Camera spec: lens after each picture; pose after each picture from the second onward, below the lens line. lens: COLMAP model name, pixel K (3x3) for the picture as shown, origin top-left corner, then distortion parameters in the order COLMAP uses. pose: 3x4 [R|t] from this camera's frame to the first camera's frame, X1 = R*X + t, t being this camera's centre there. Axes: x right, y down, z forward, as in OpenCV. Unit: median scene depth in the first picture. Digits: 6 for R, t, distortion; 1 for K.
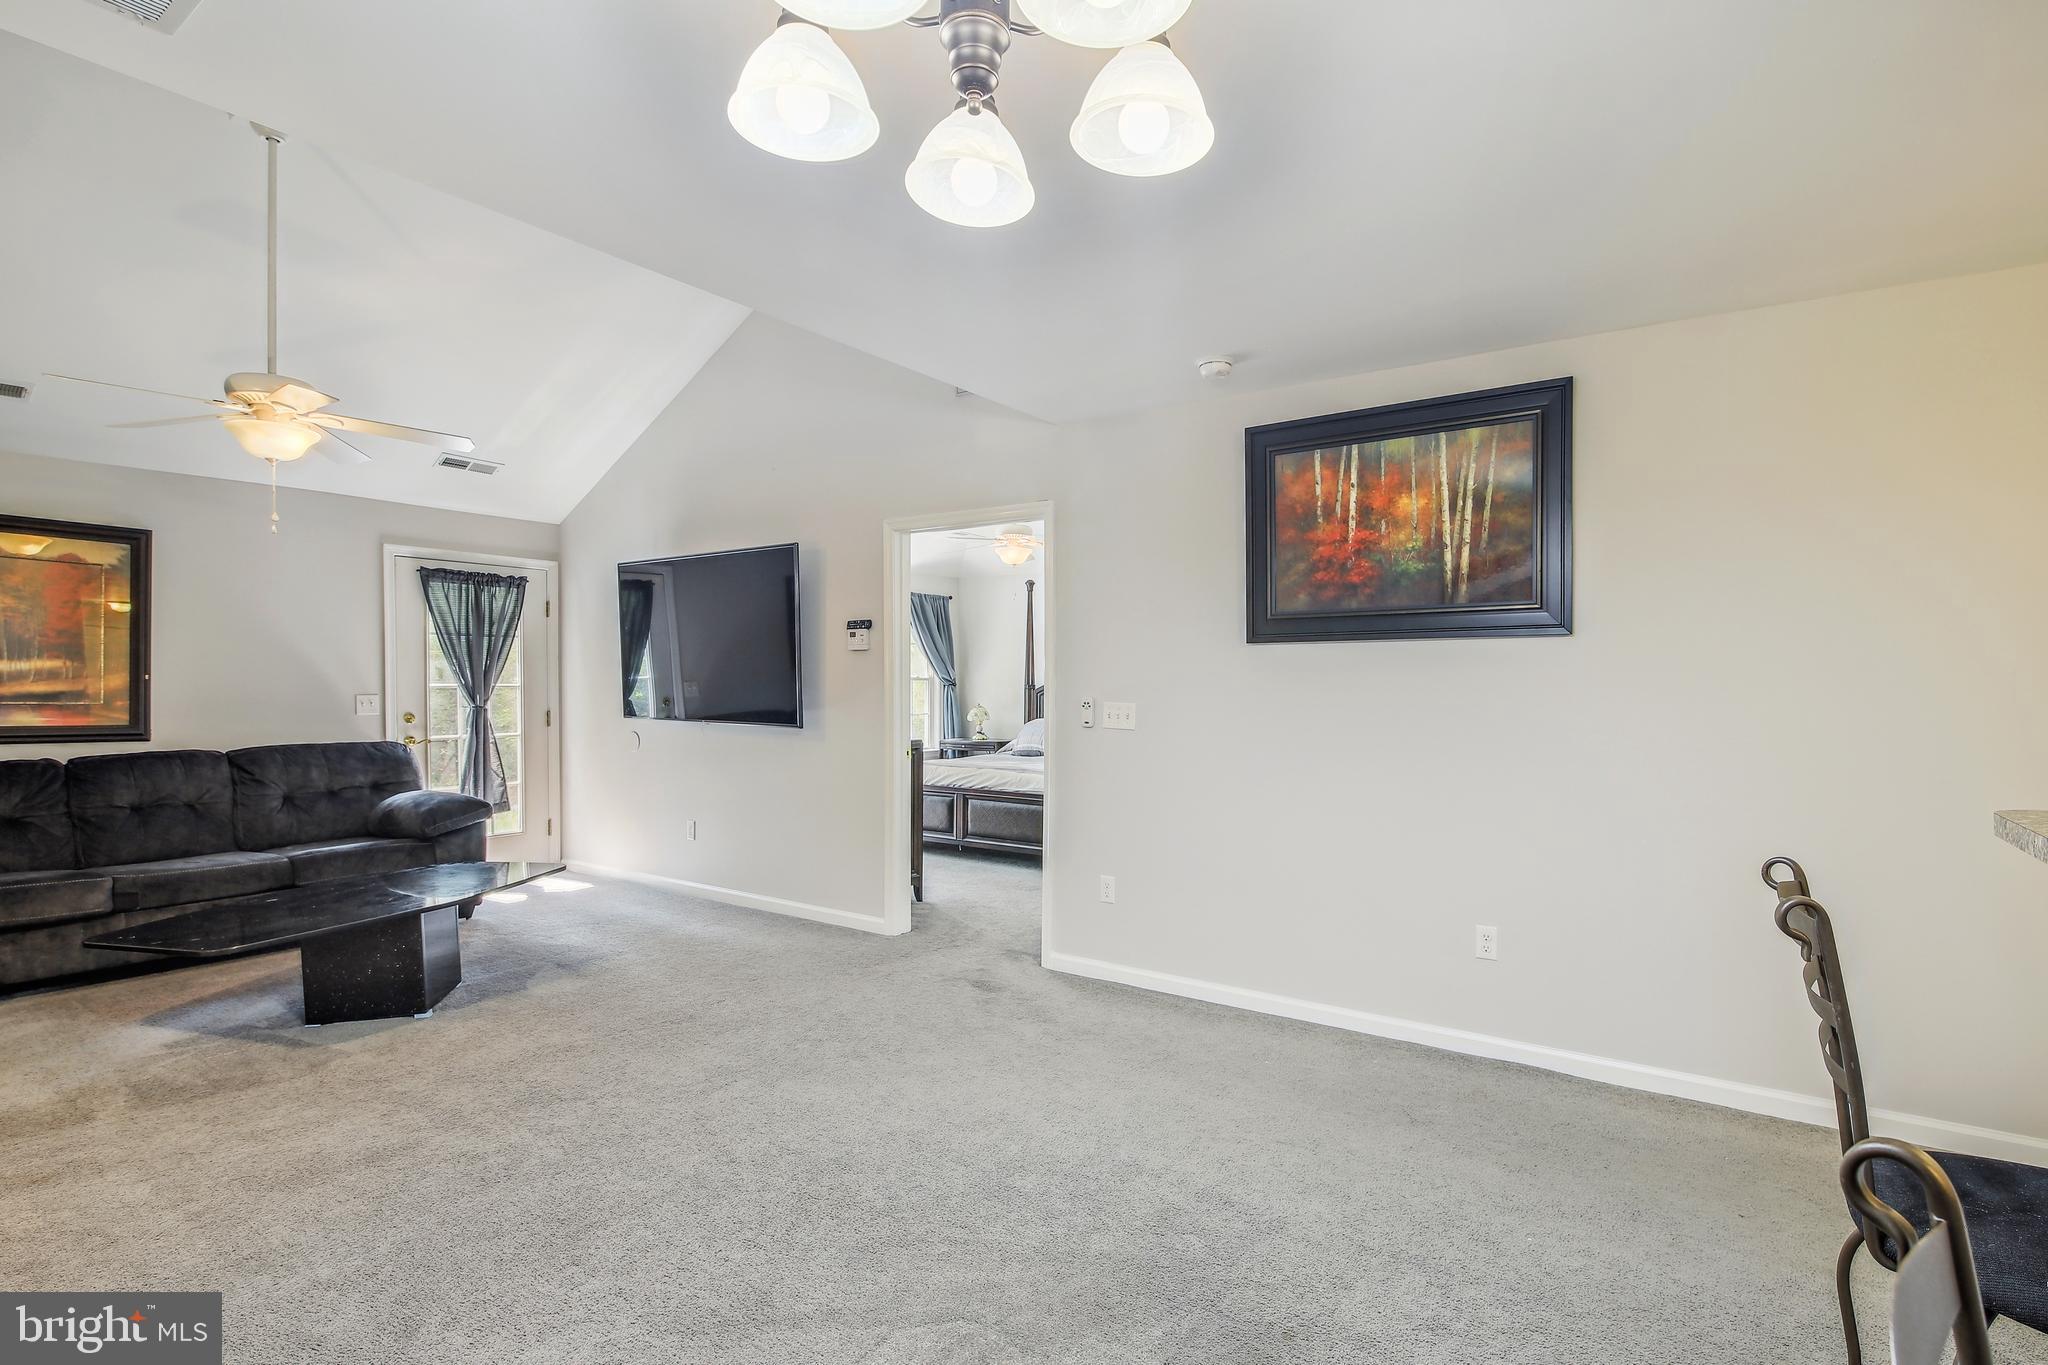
lens RADIAL K [[984.9, 0, 1072.3], [0, 984.9, 706.1], [0, 0, 1]] dist [-0.007915, -0.009617]
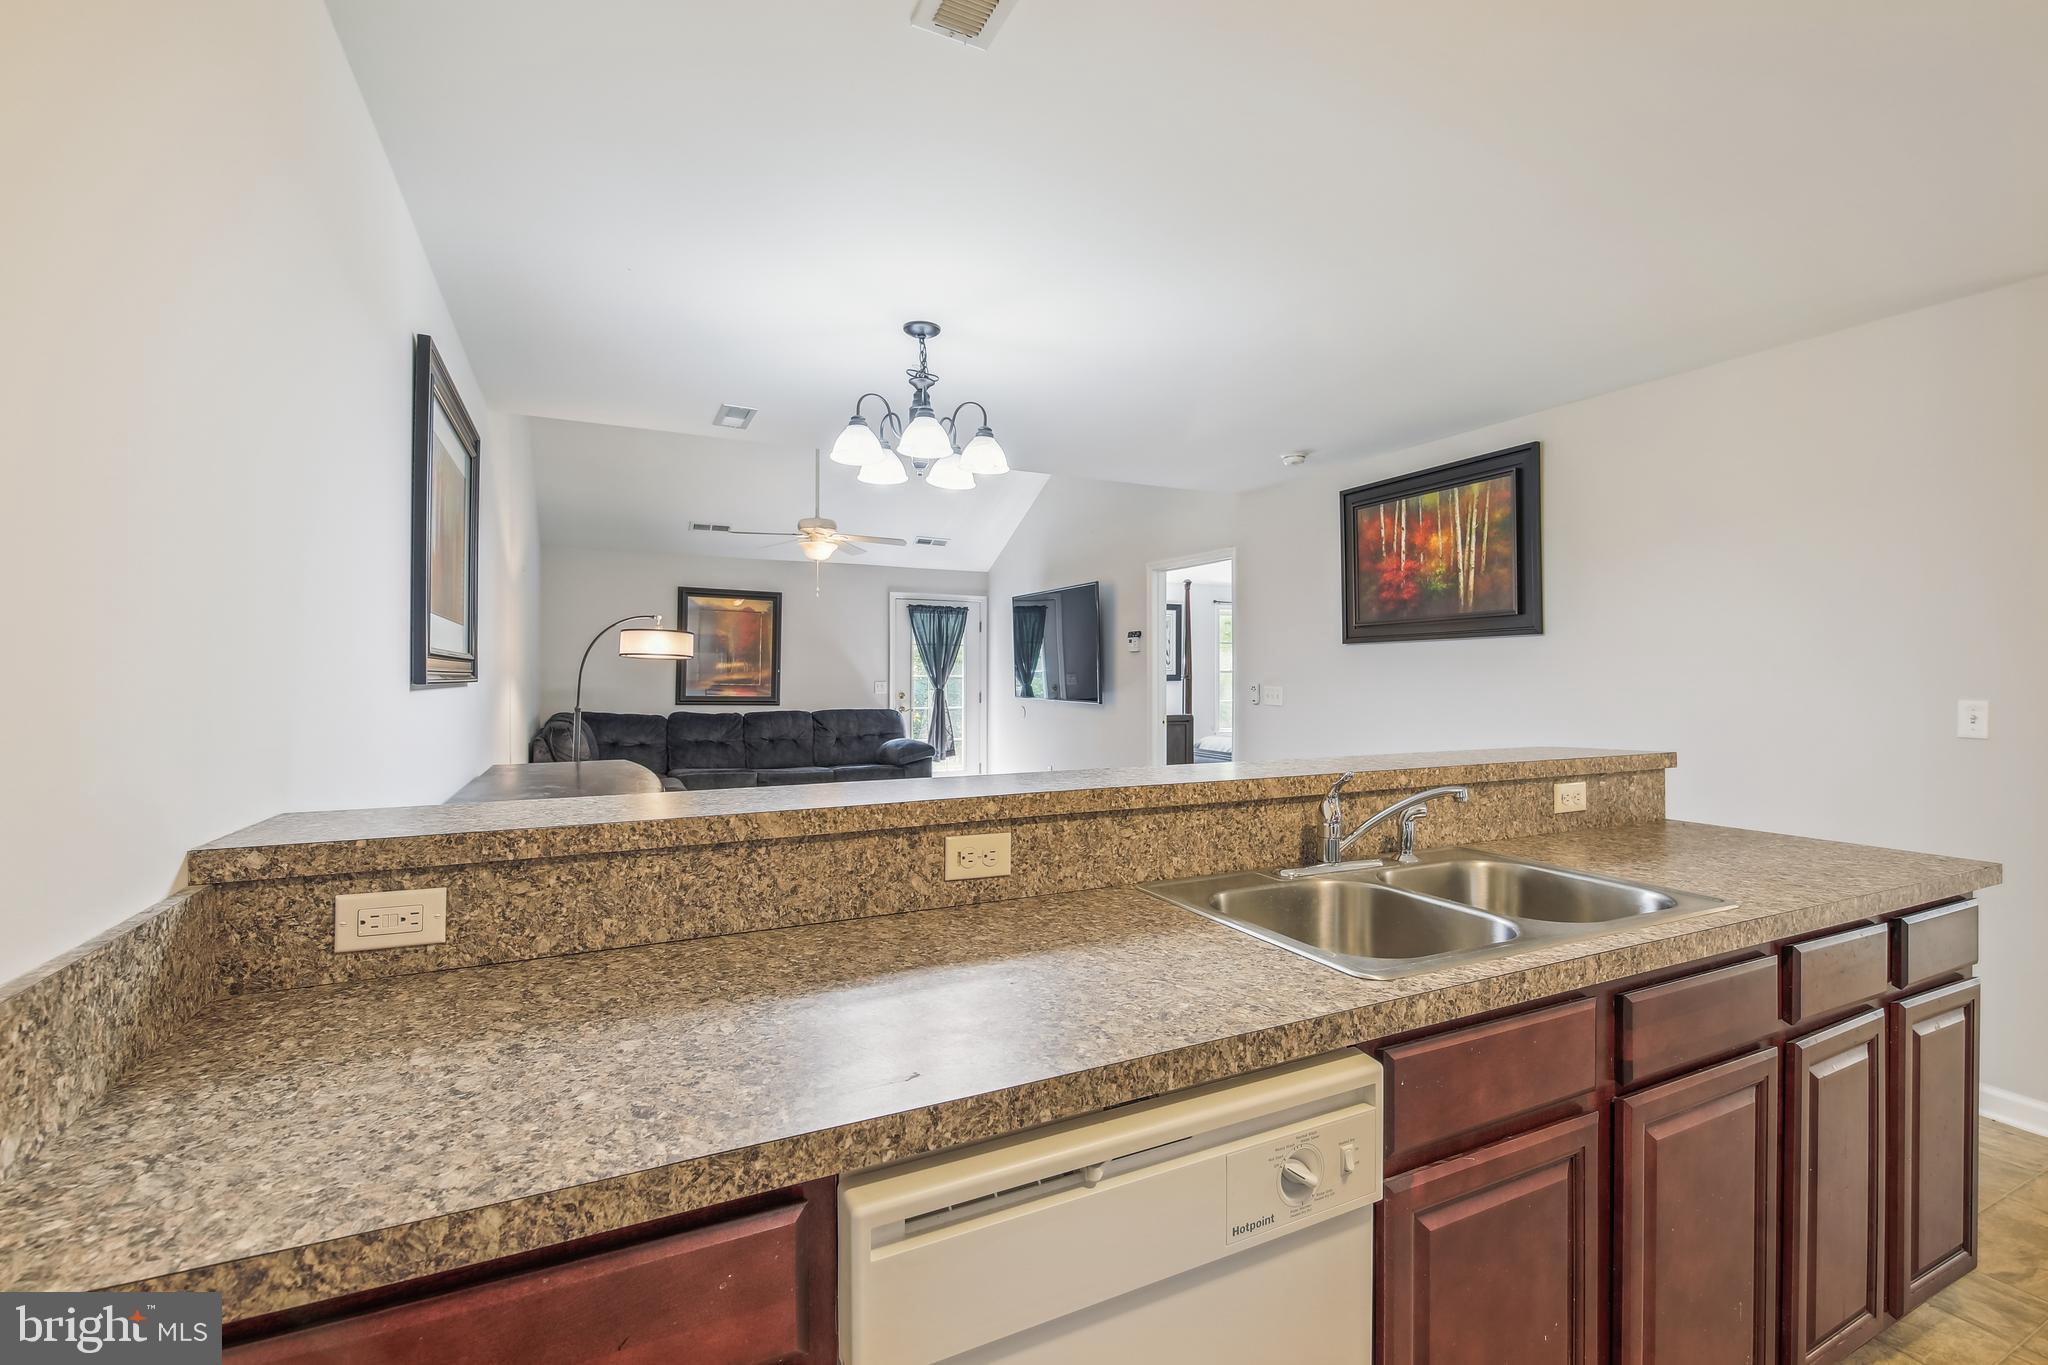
lens RADIAL K [[904.8, 0, 1023.1], [0, 904.8, 675.7], [0, 0, 1]] dist [0.004035, -0.004372]
pose [[0.859097, -0.001275, -0.511812, 0.352675], [-0.011233, 0.999709, -0.021345, 0.010822], [0.511690, 0.024087, 0.858832, -0.264689]]
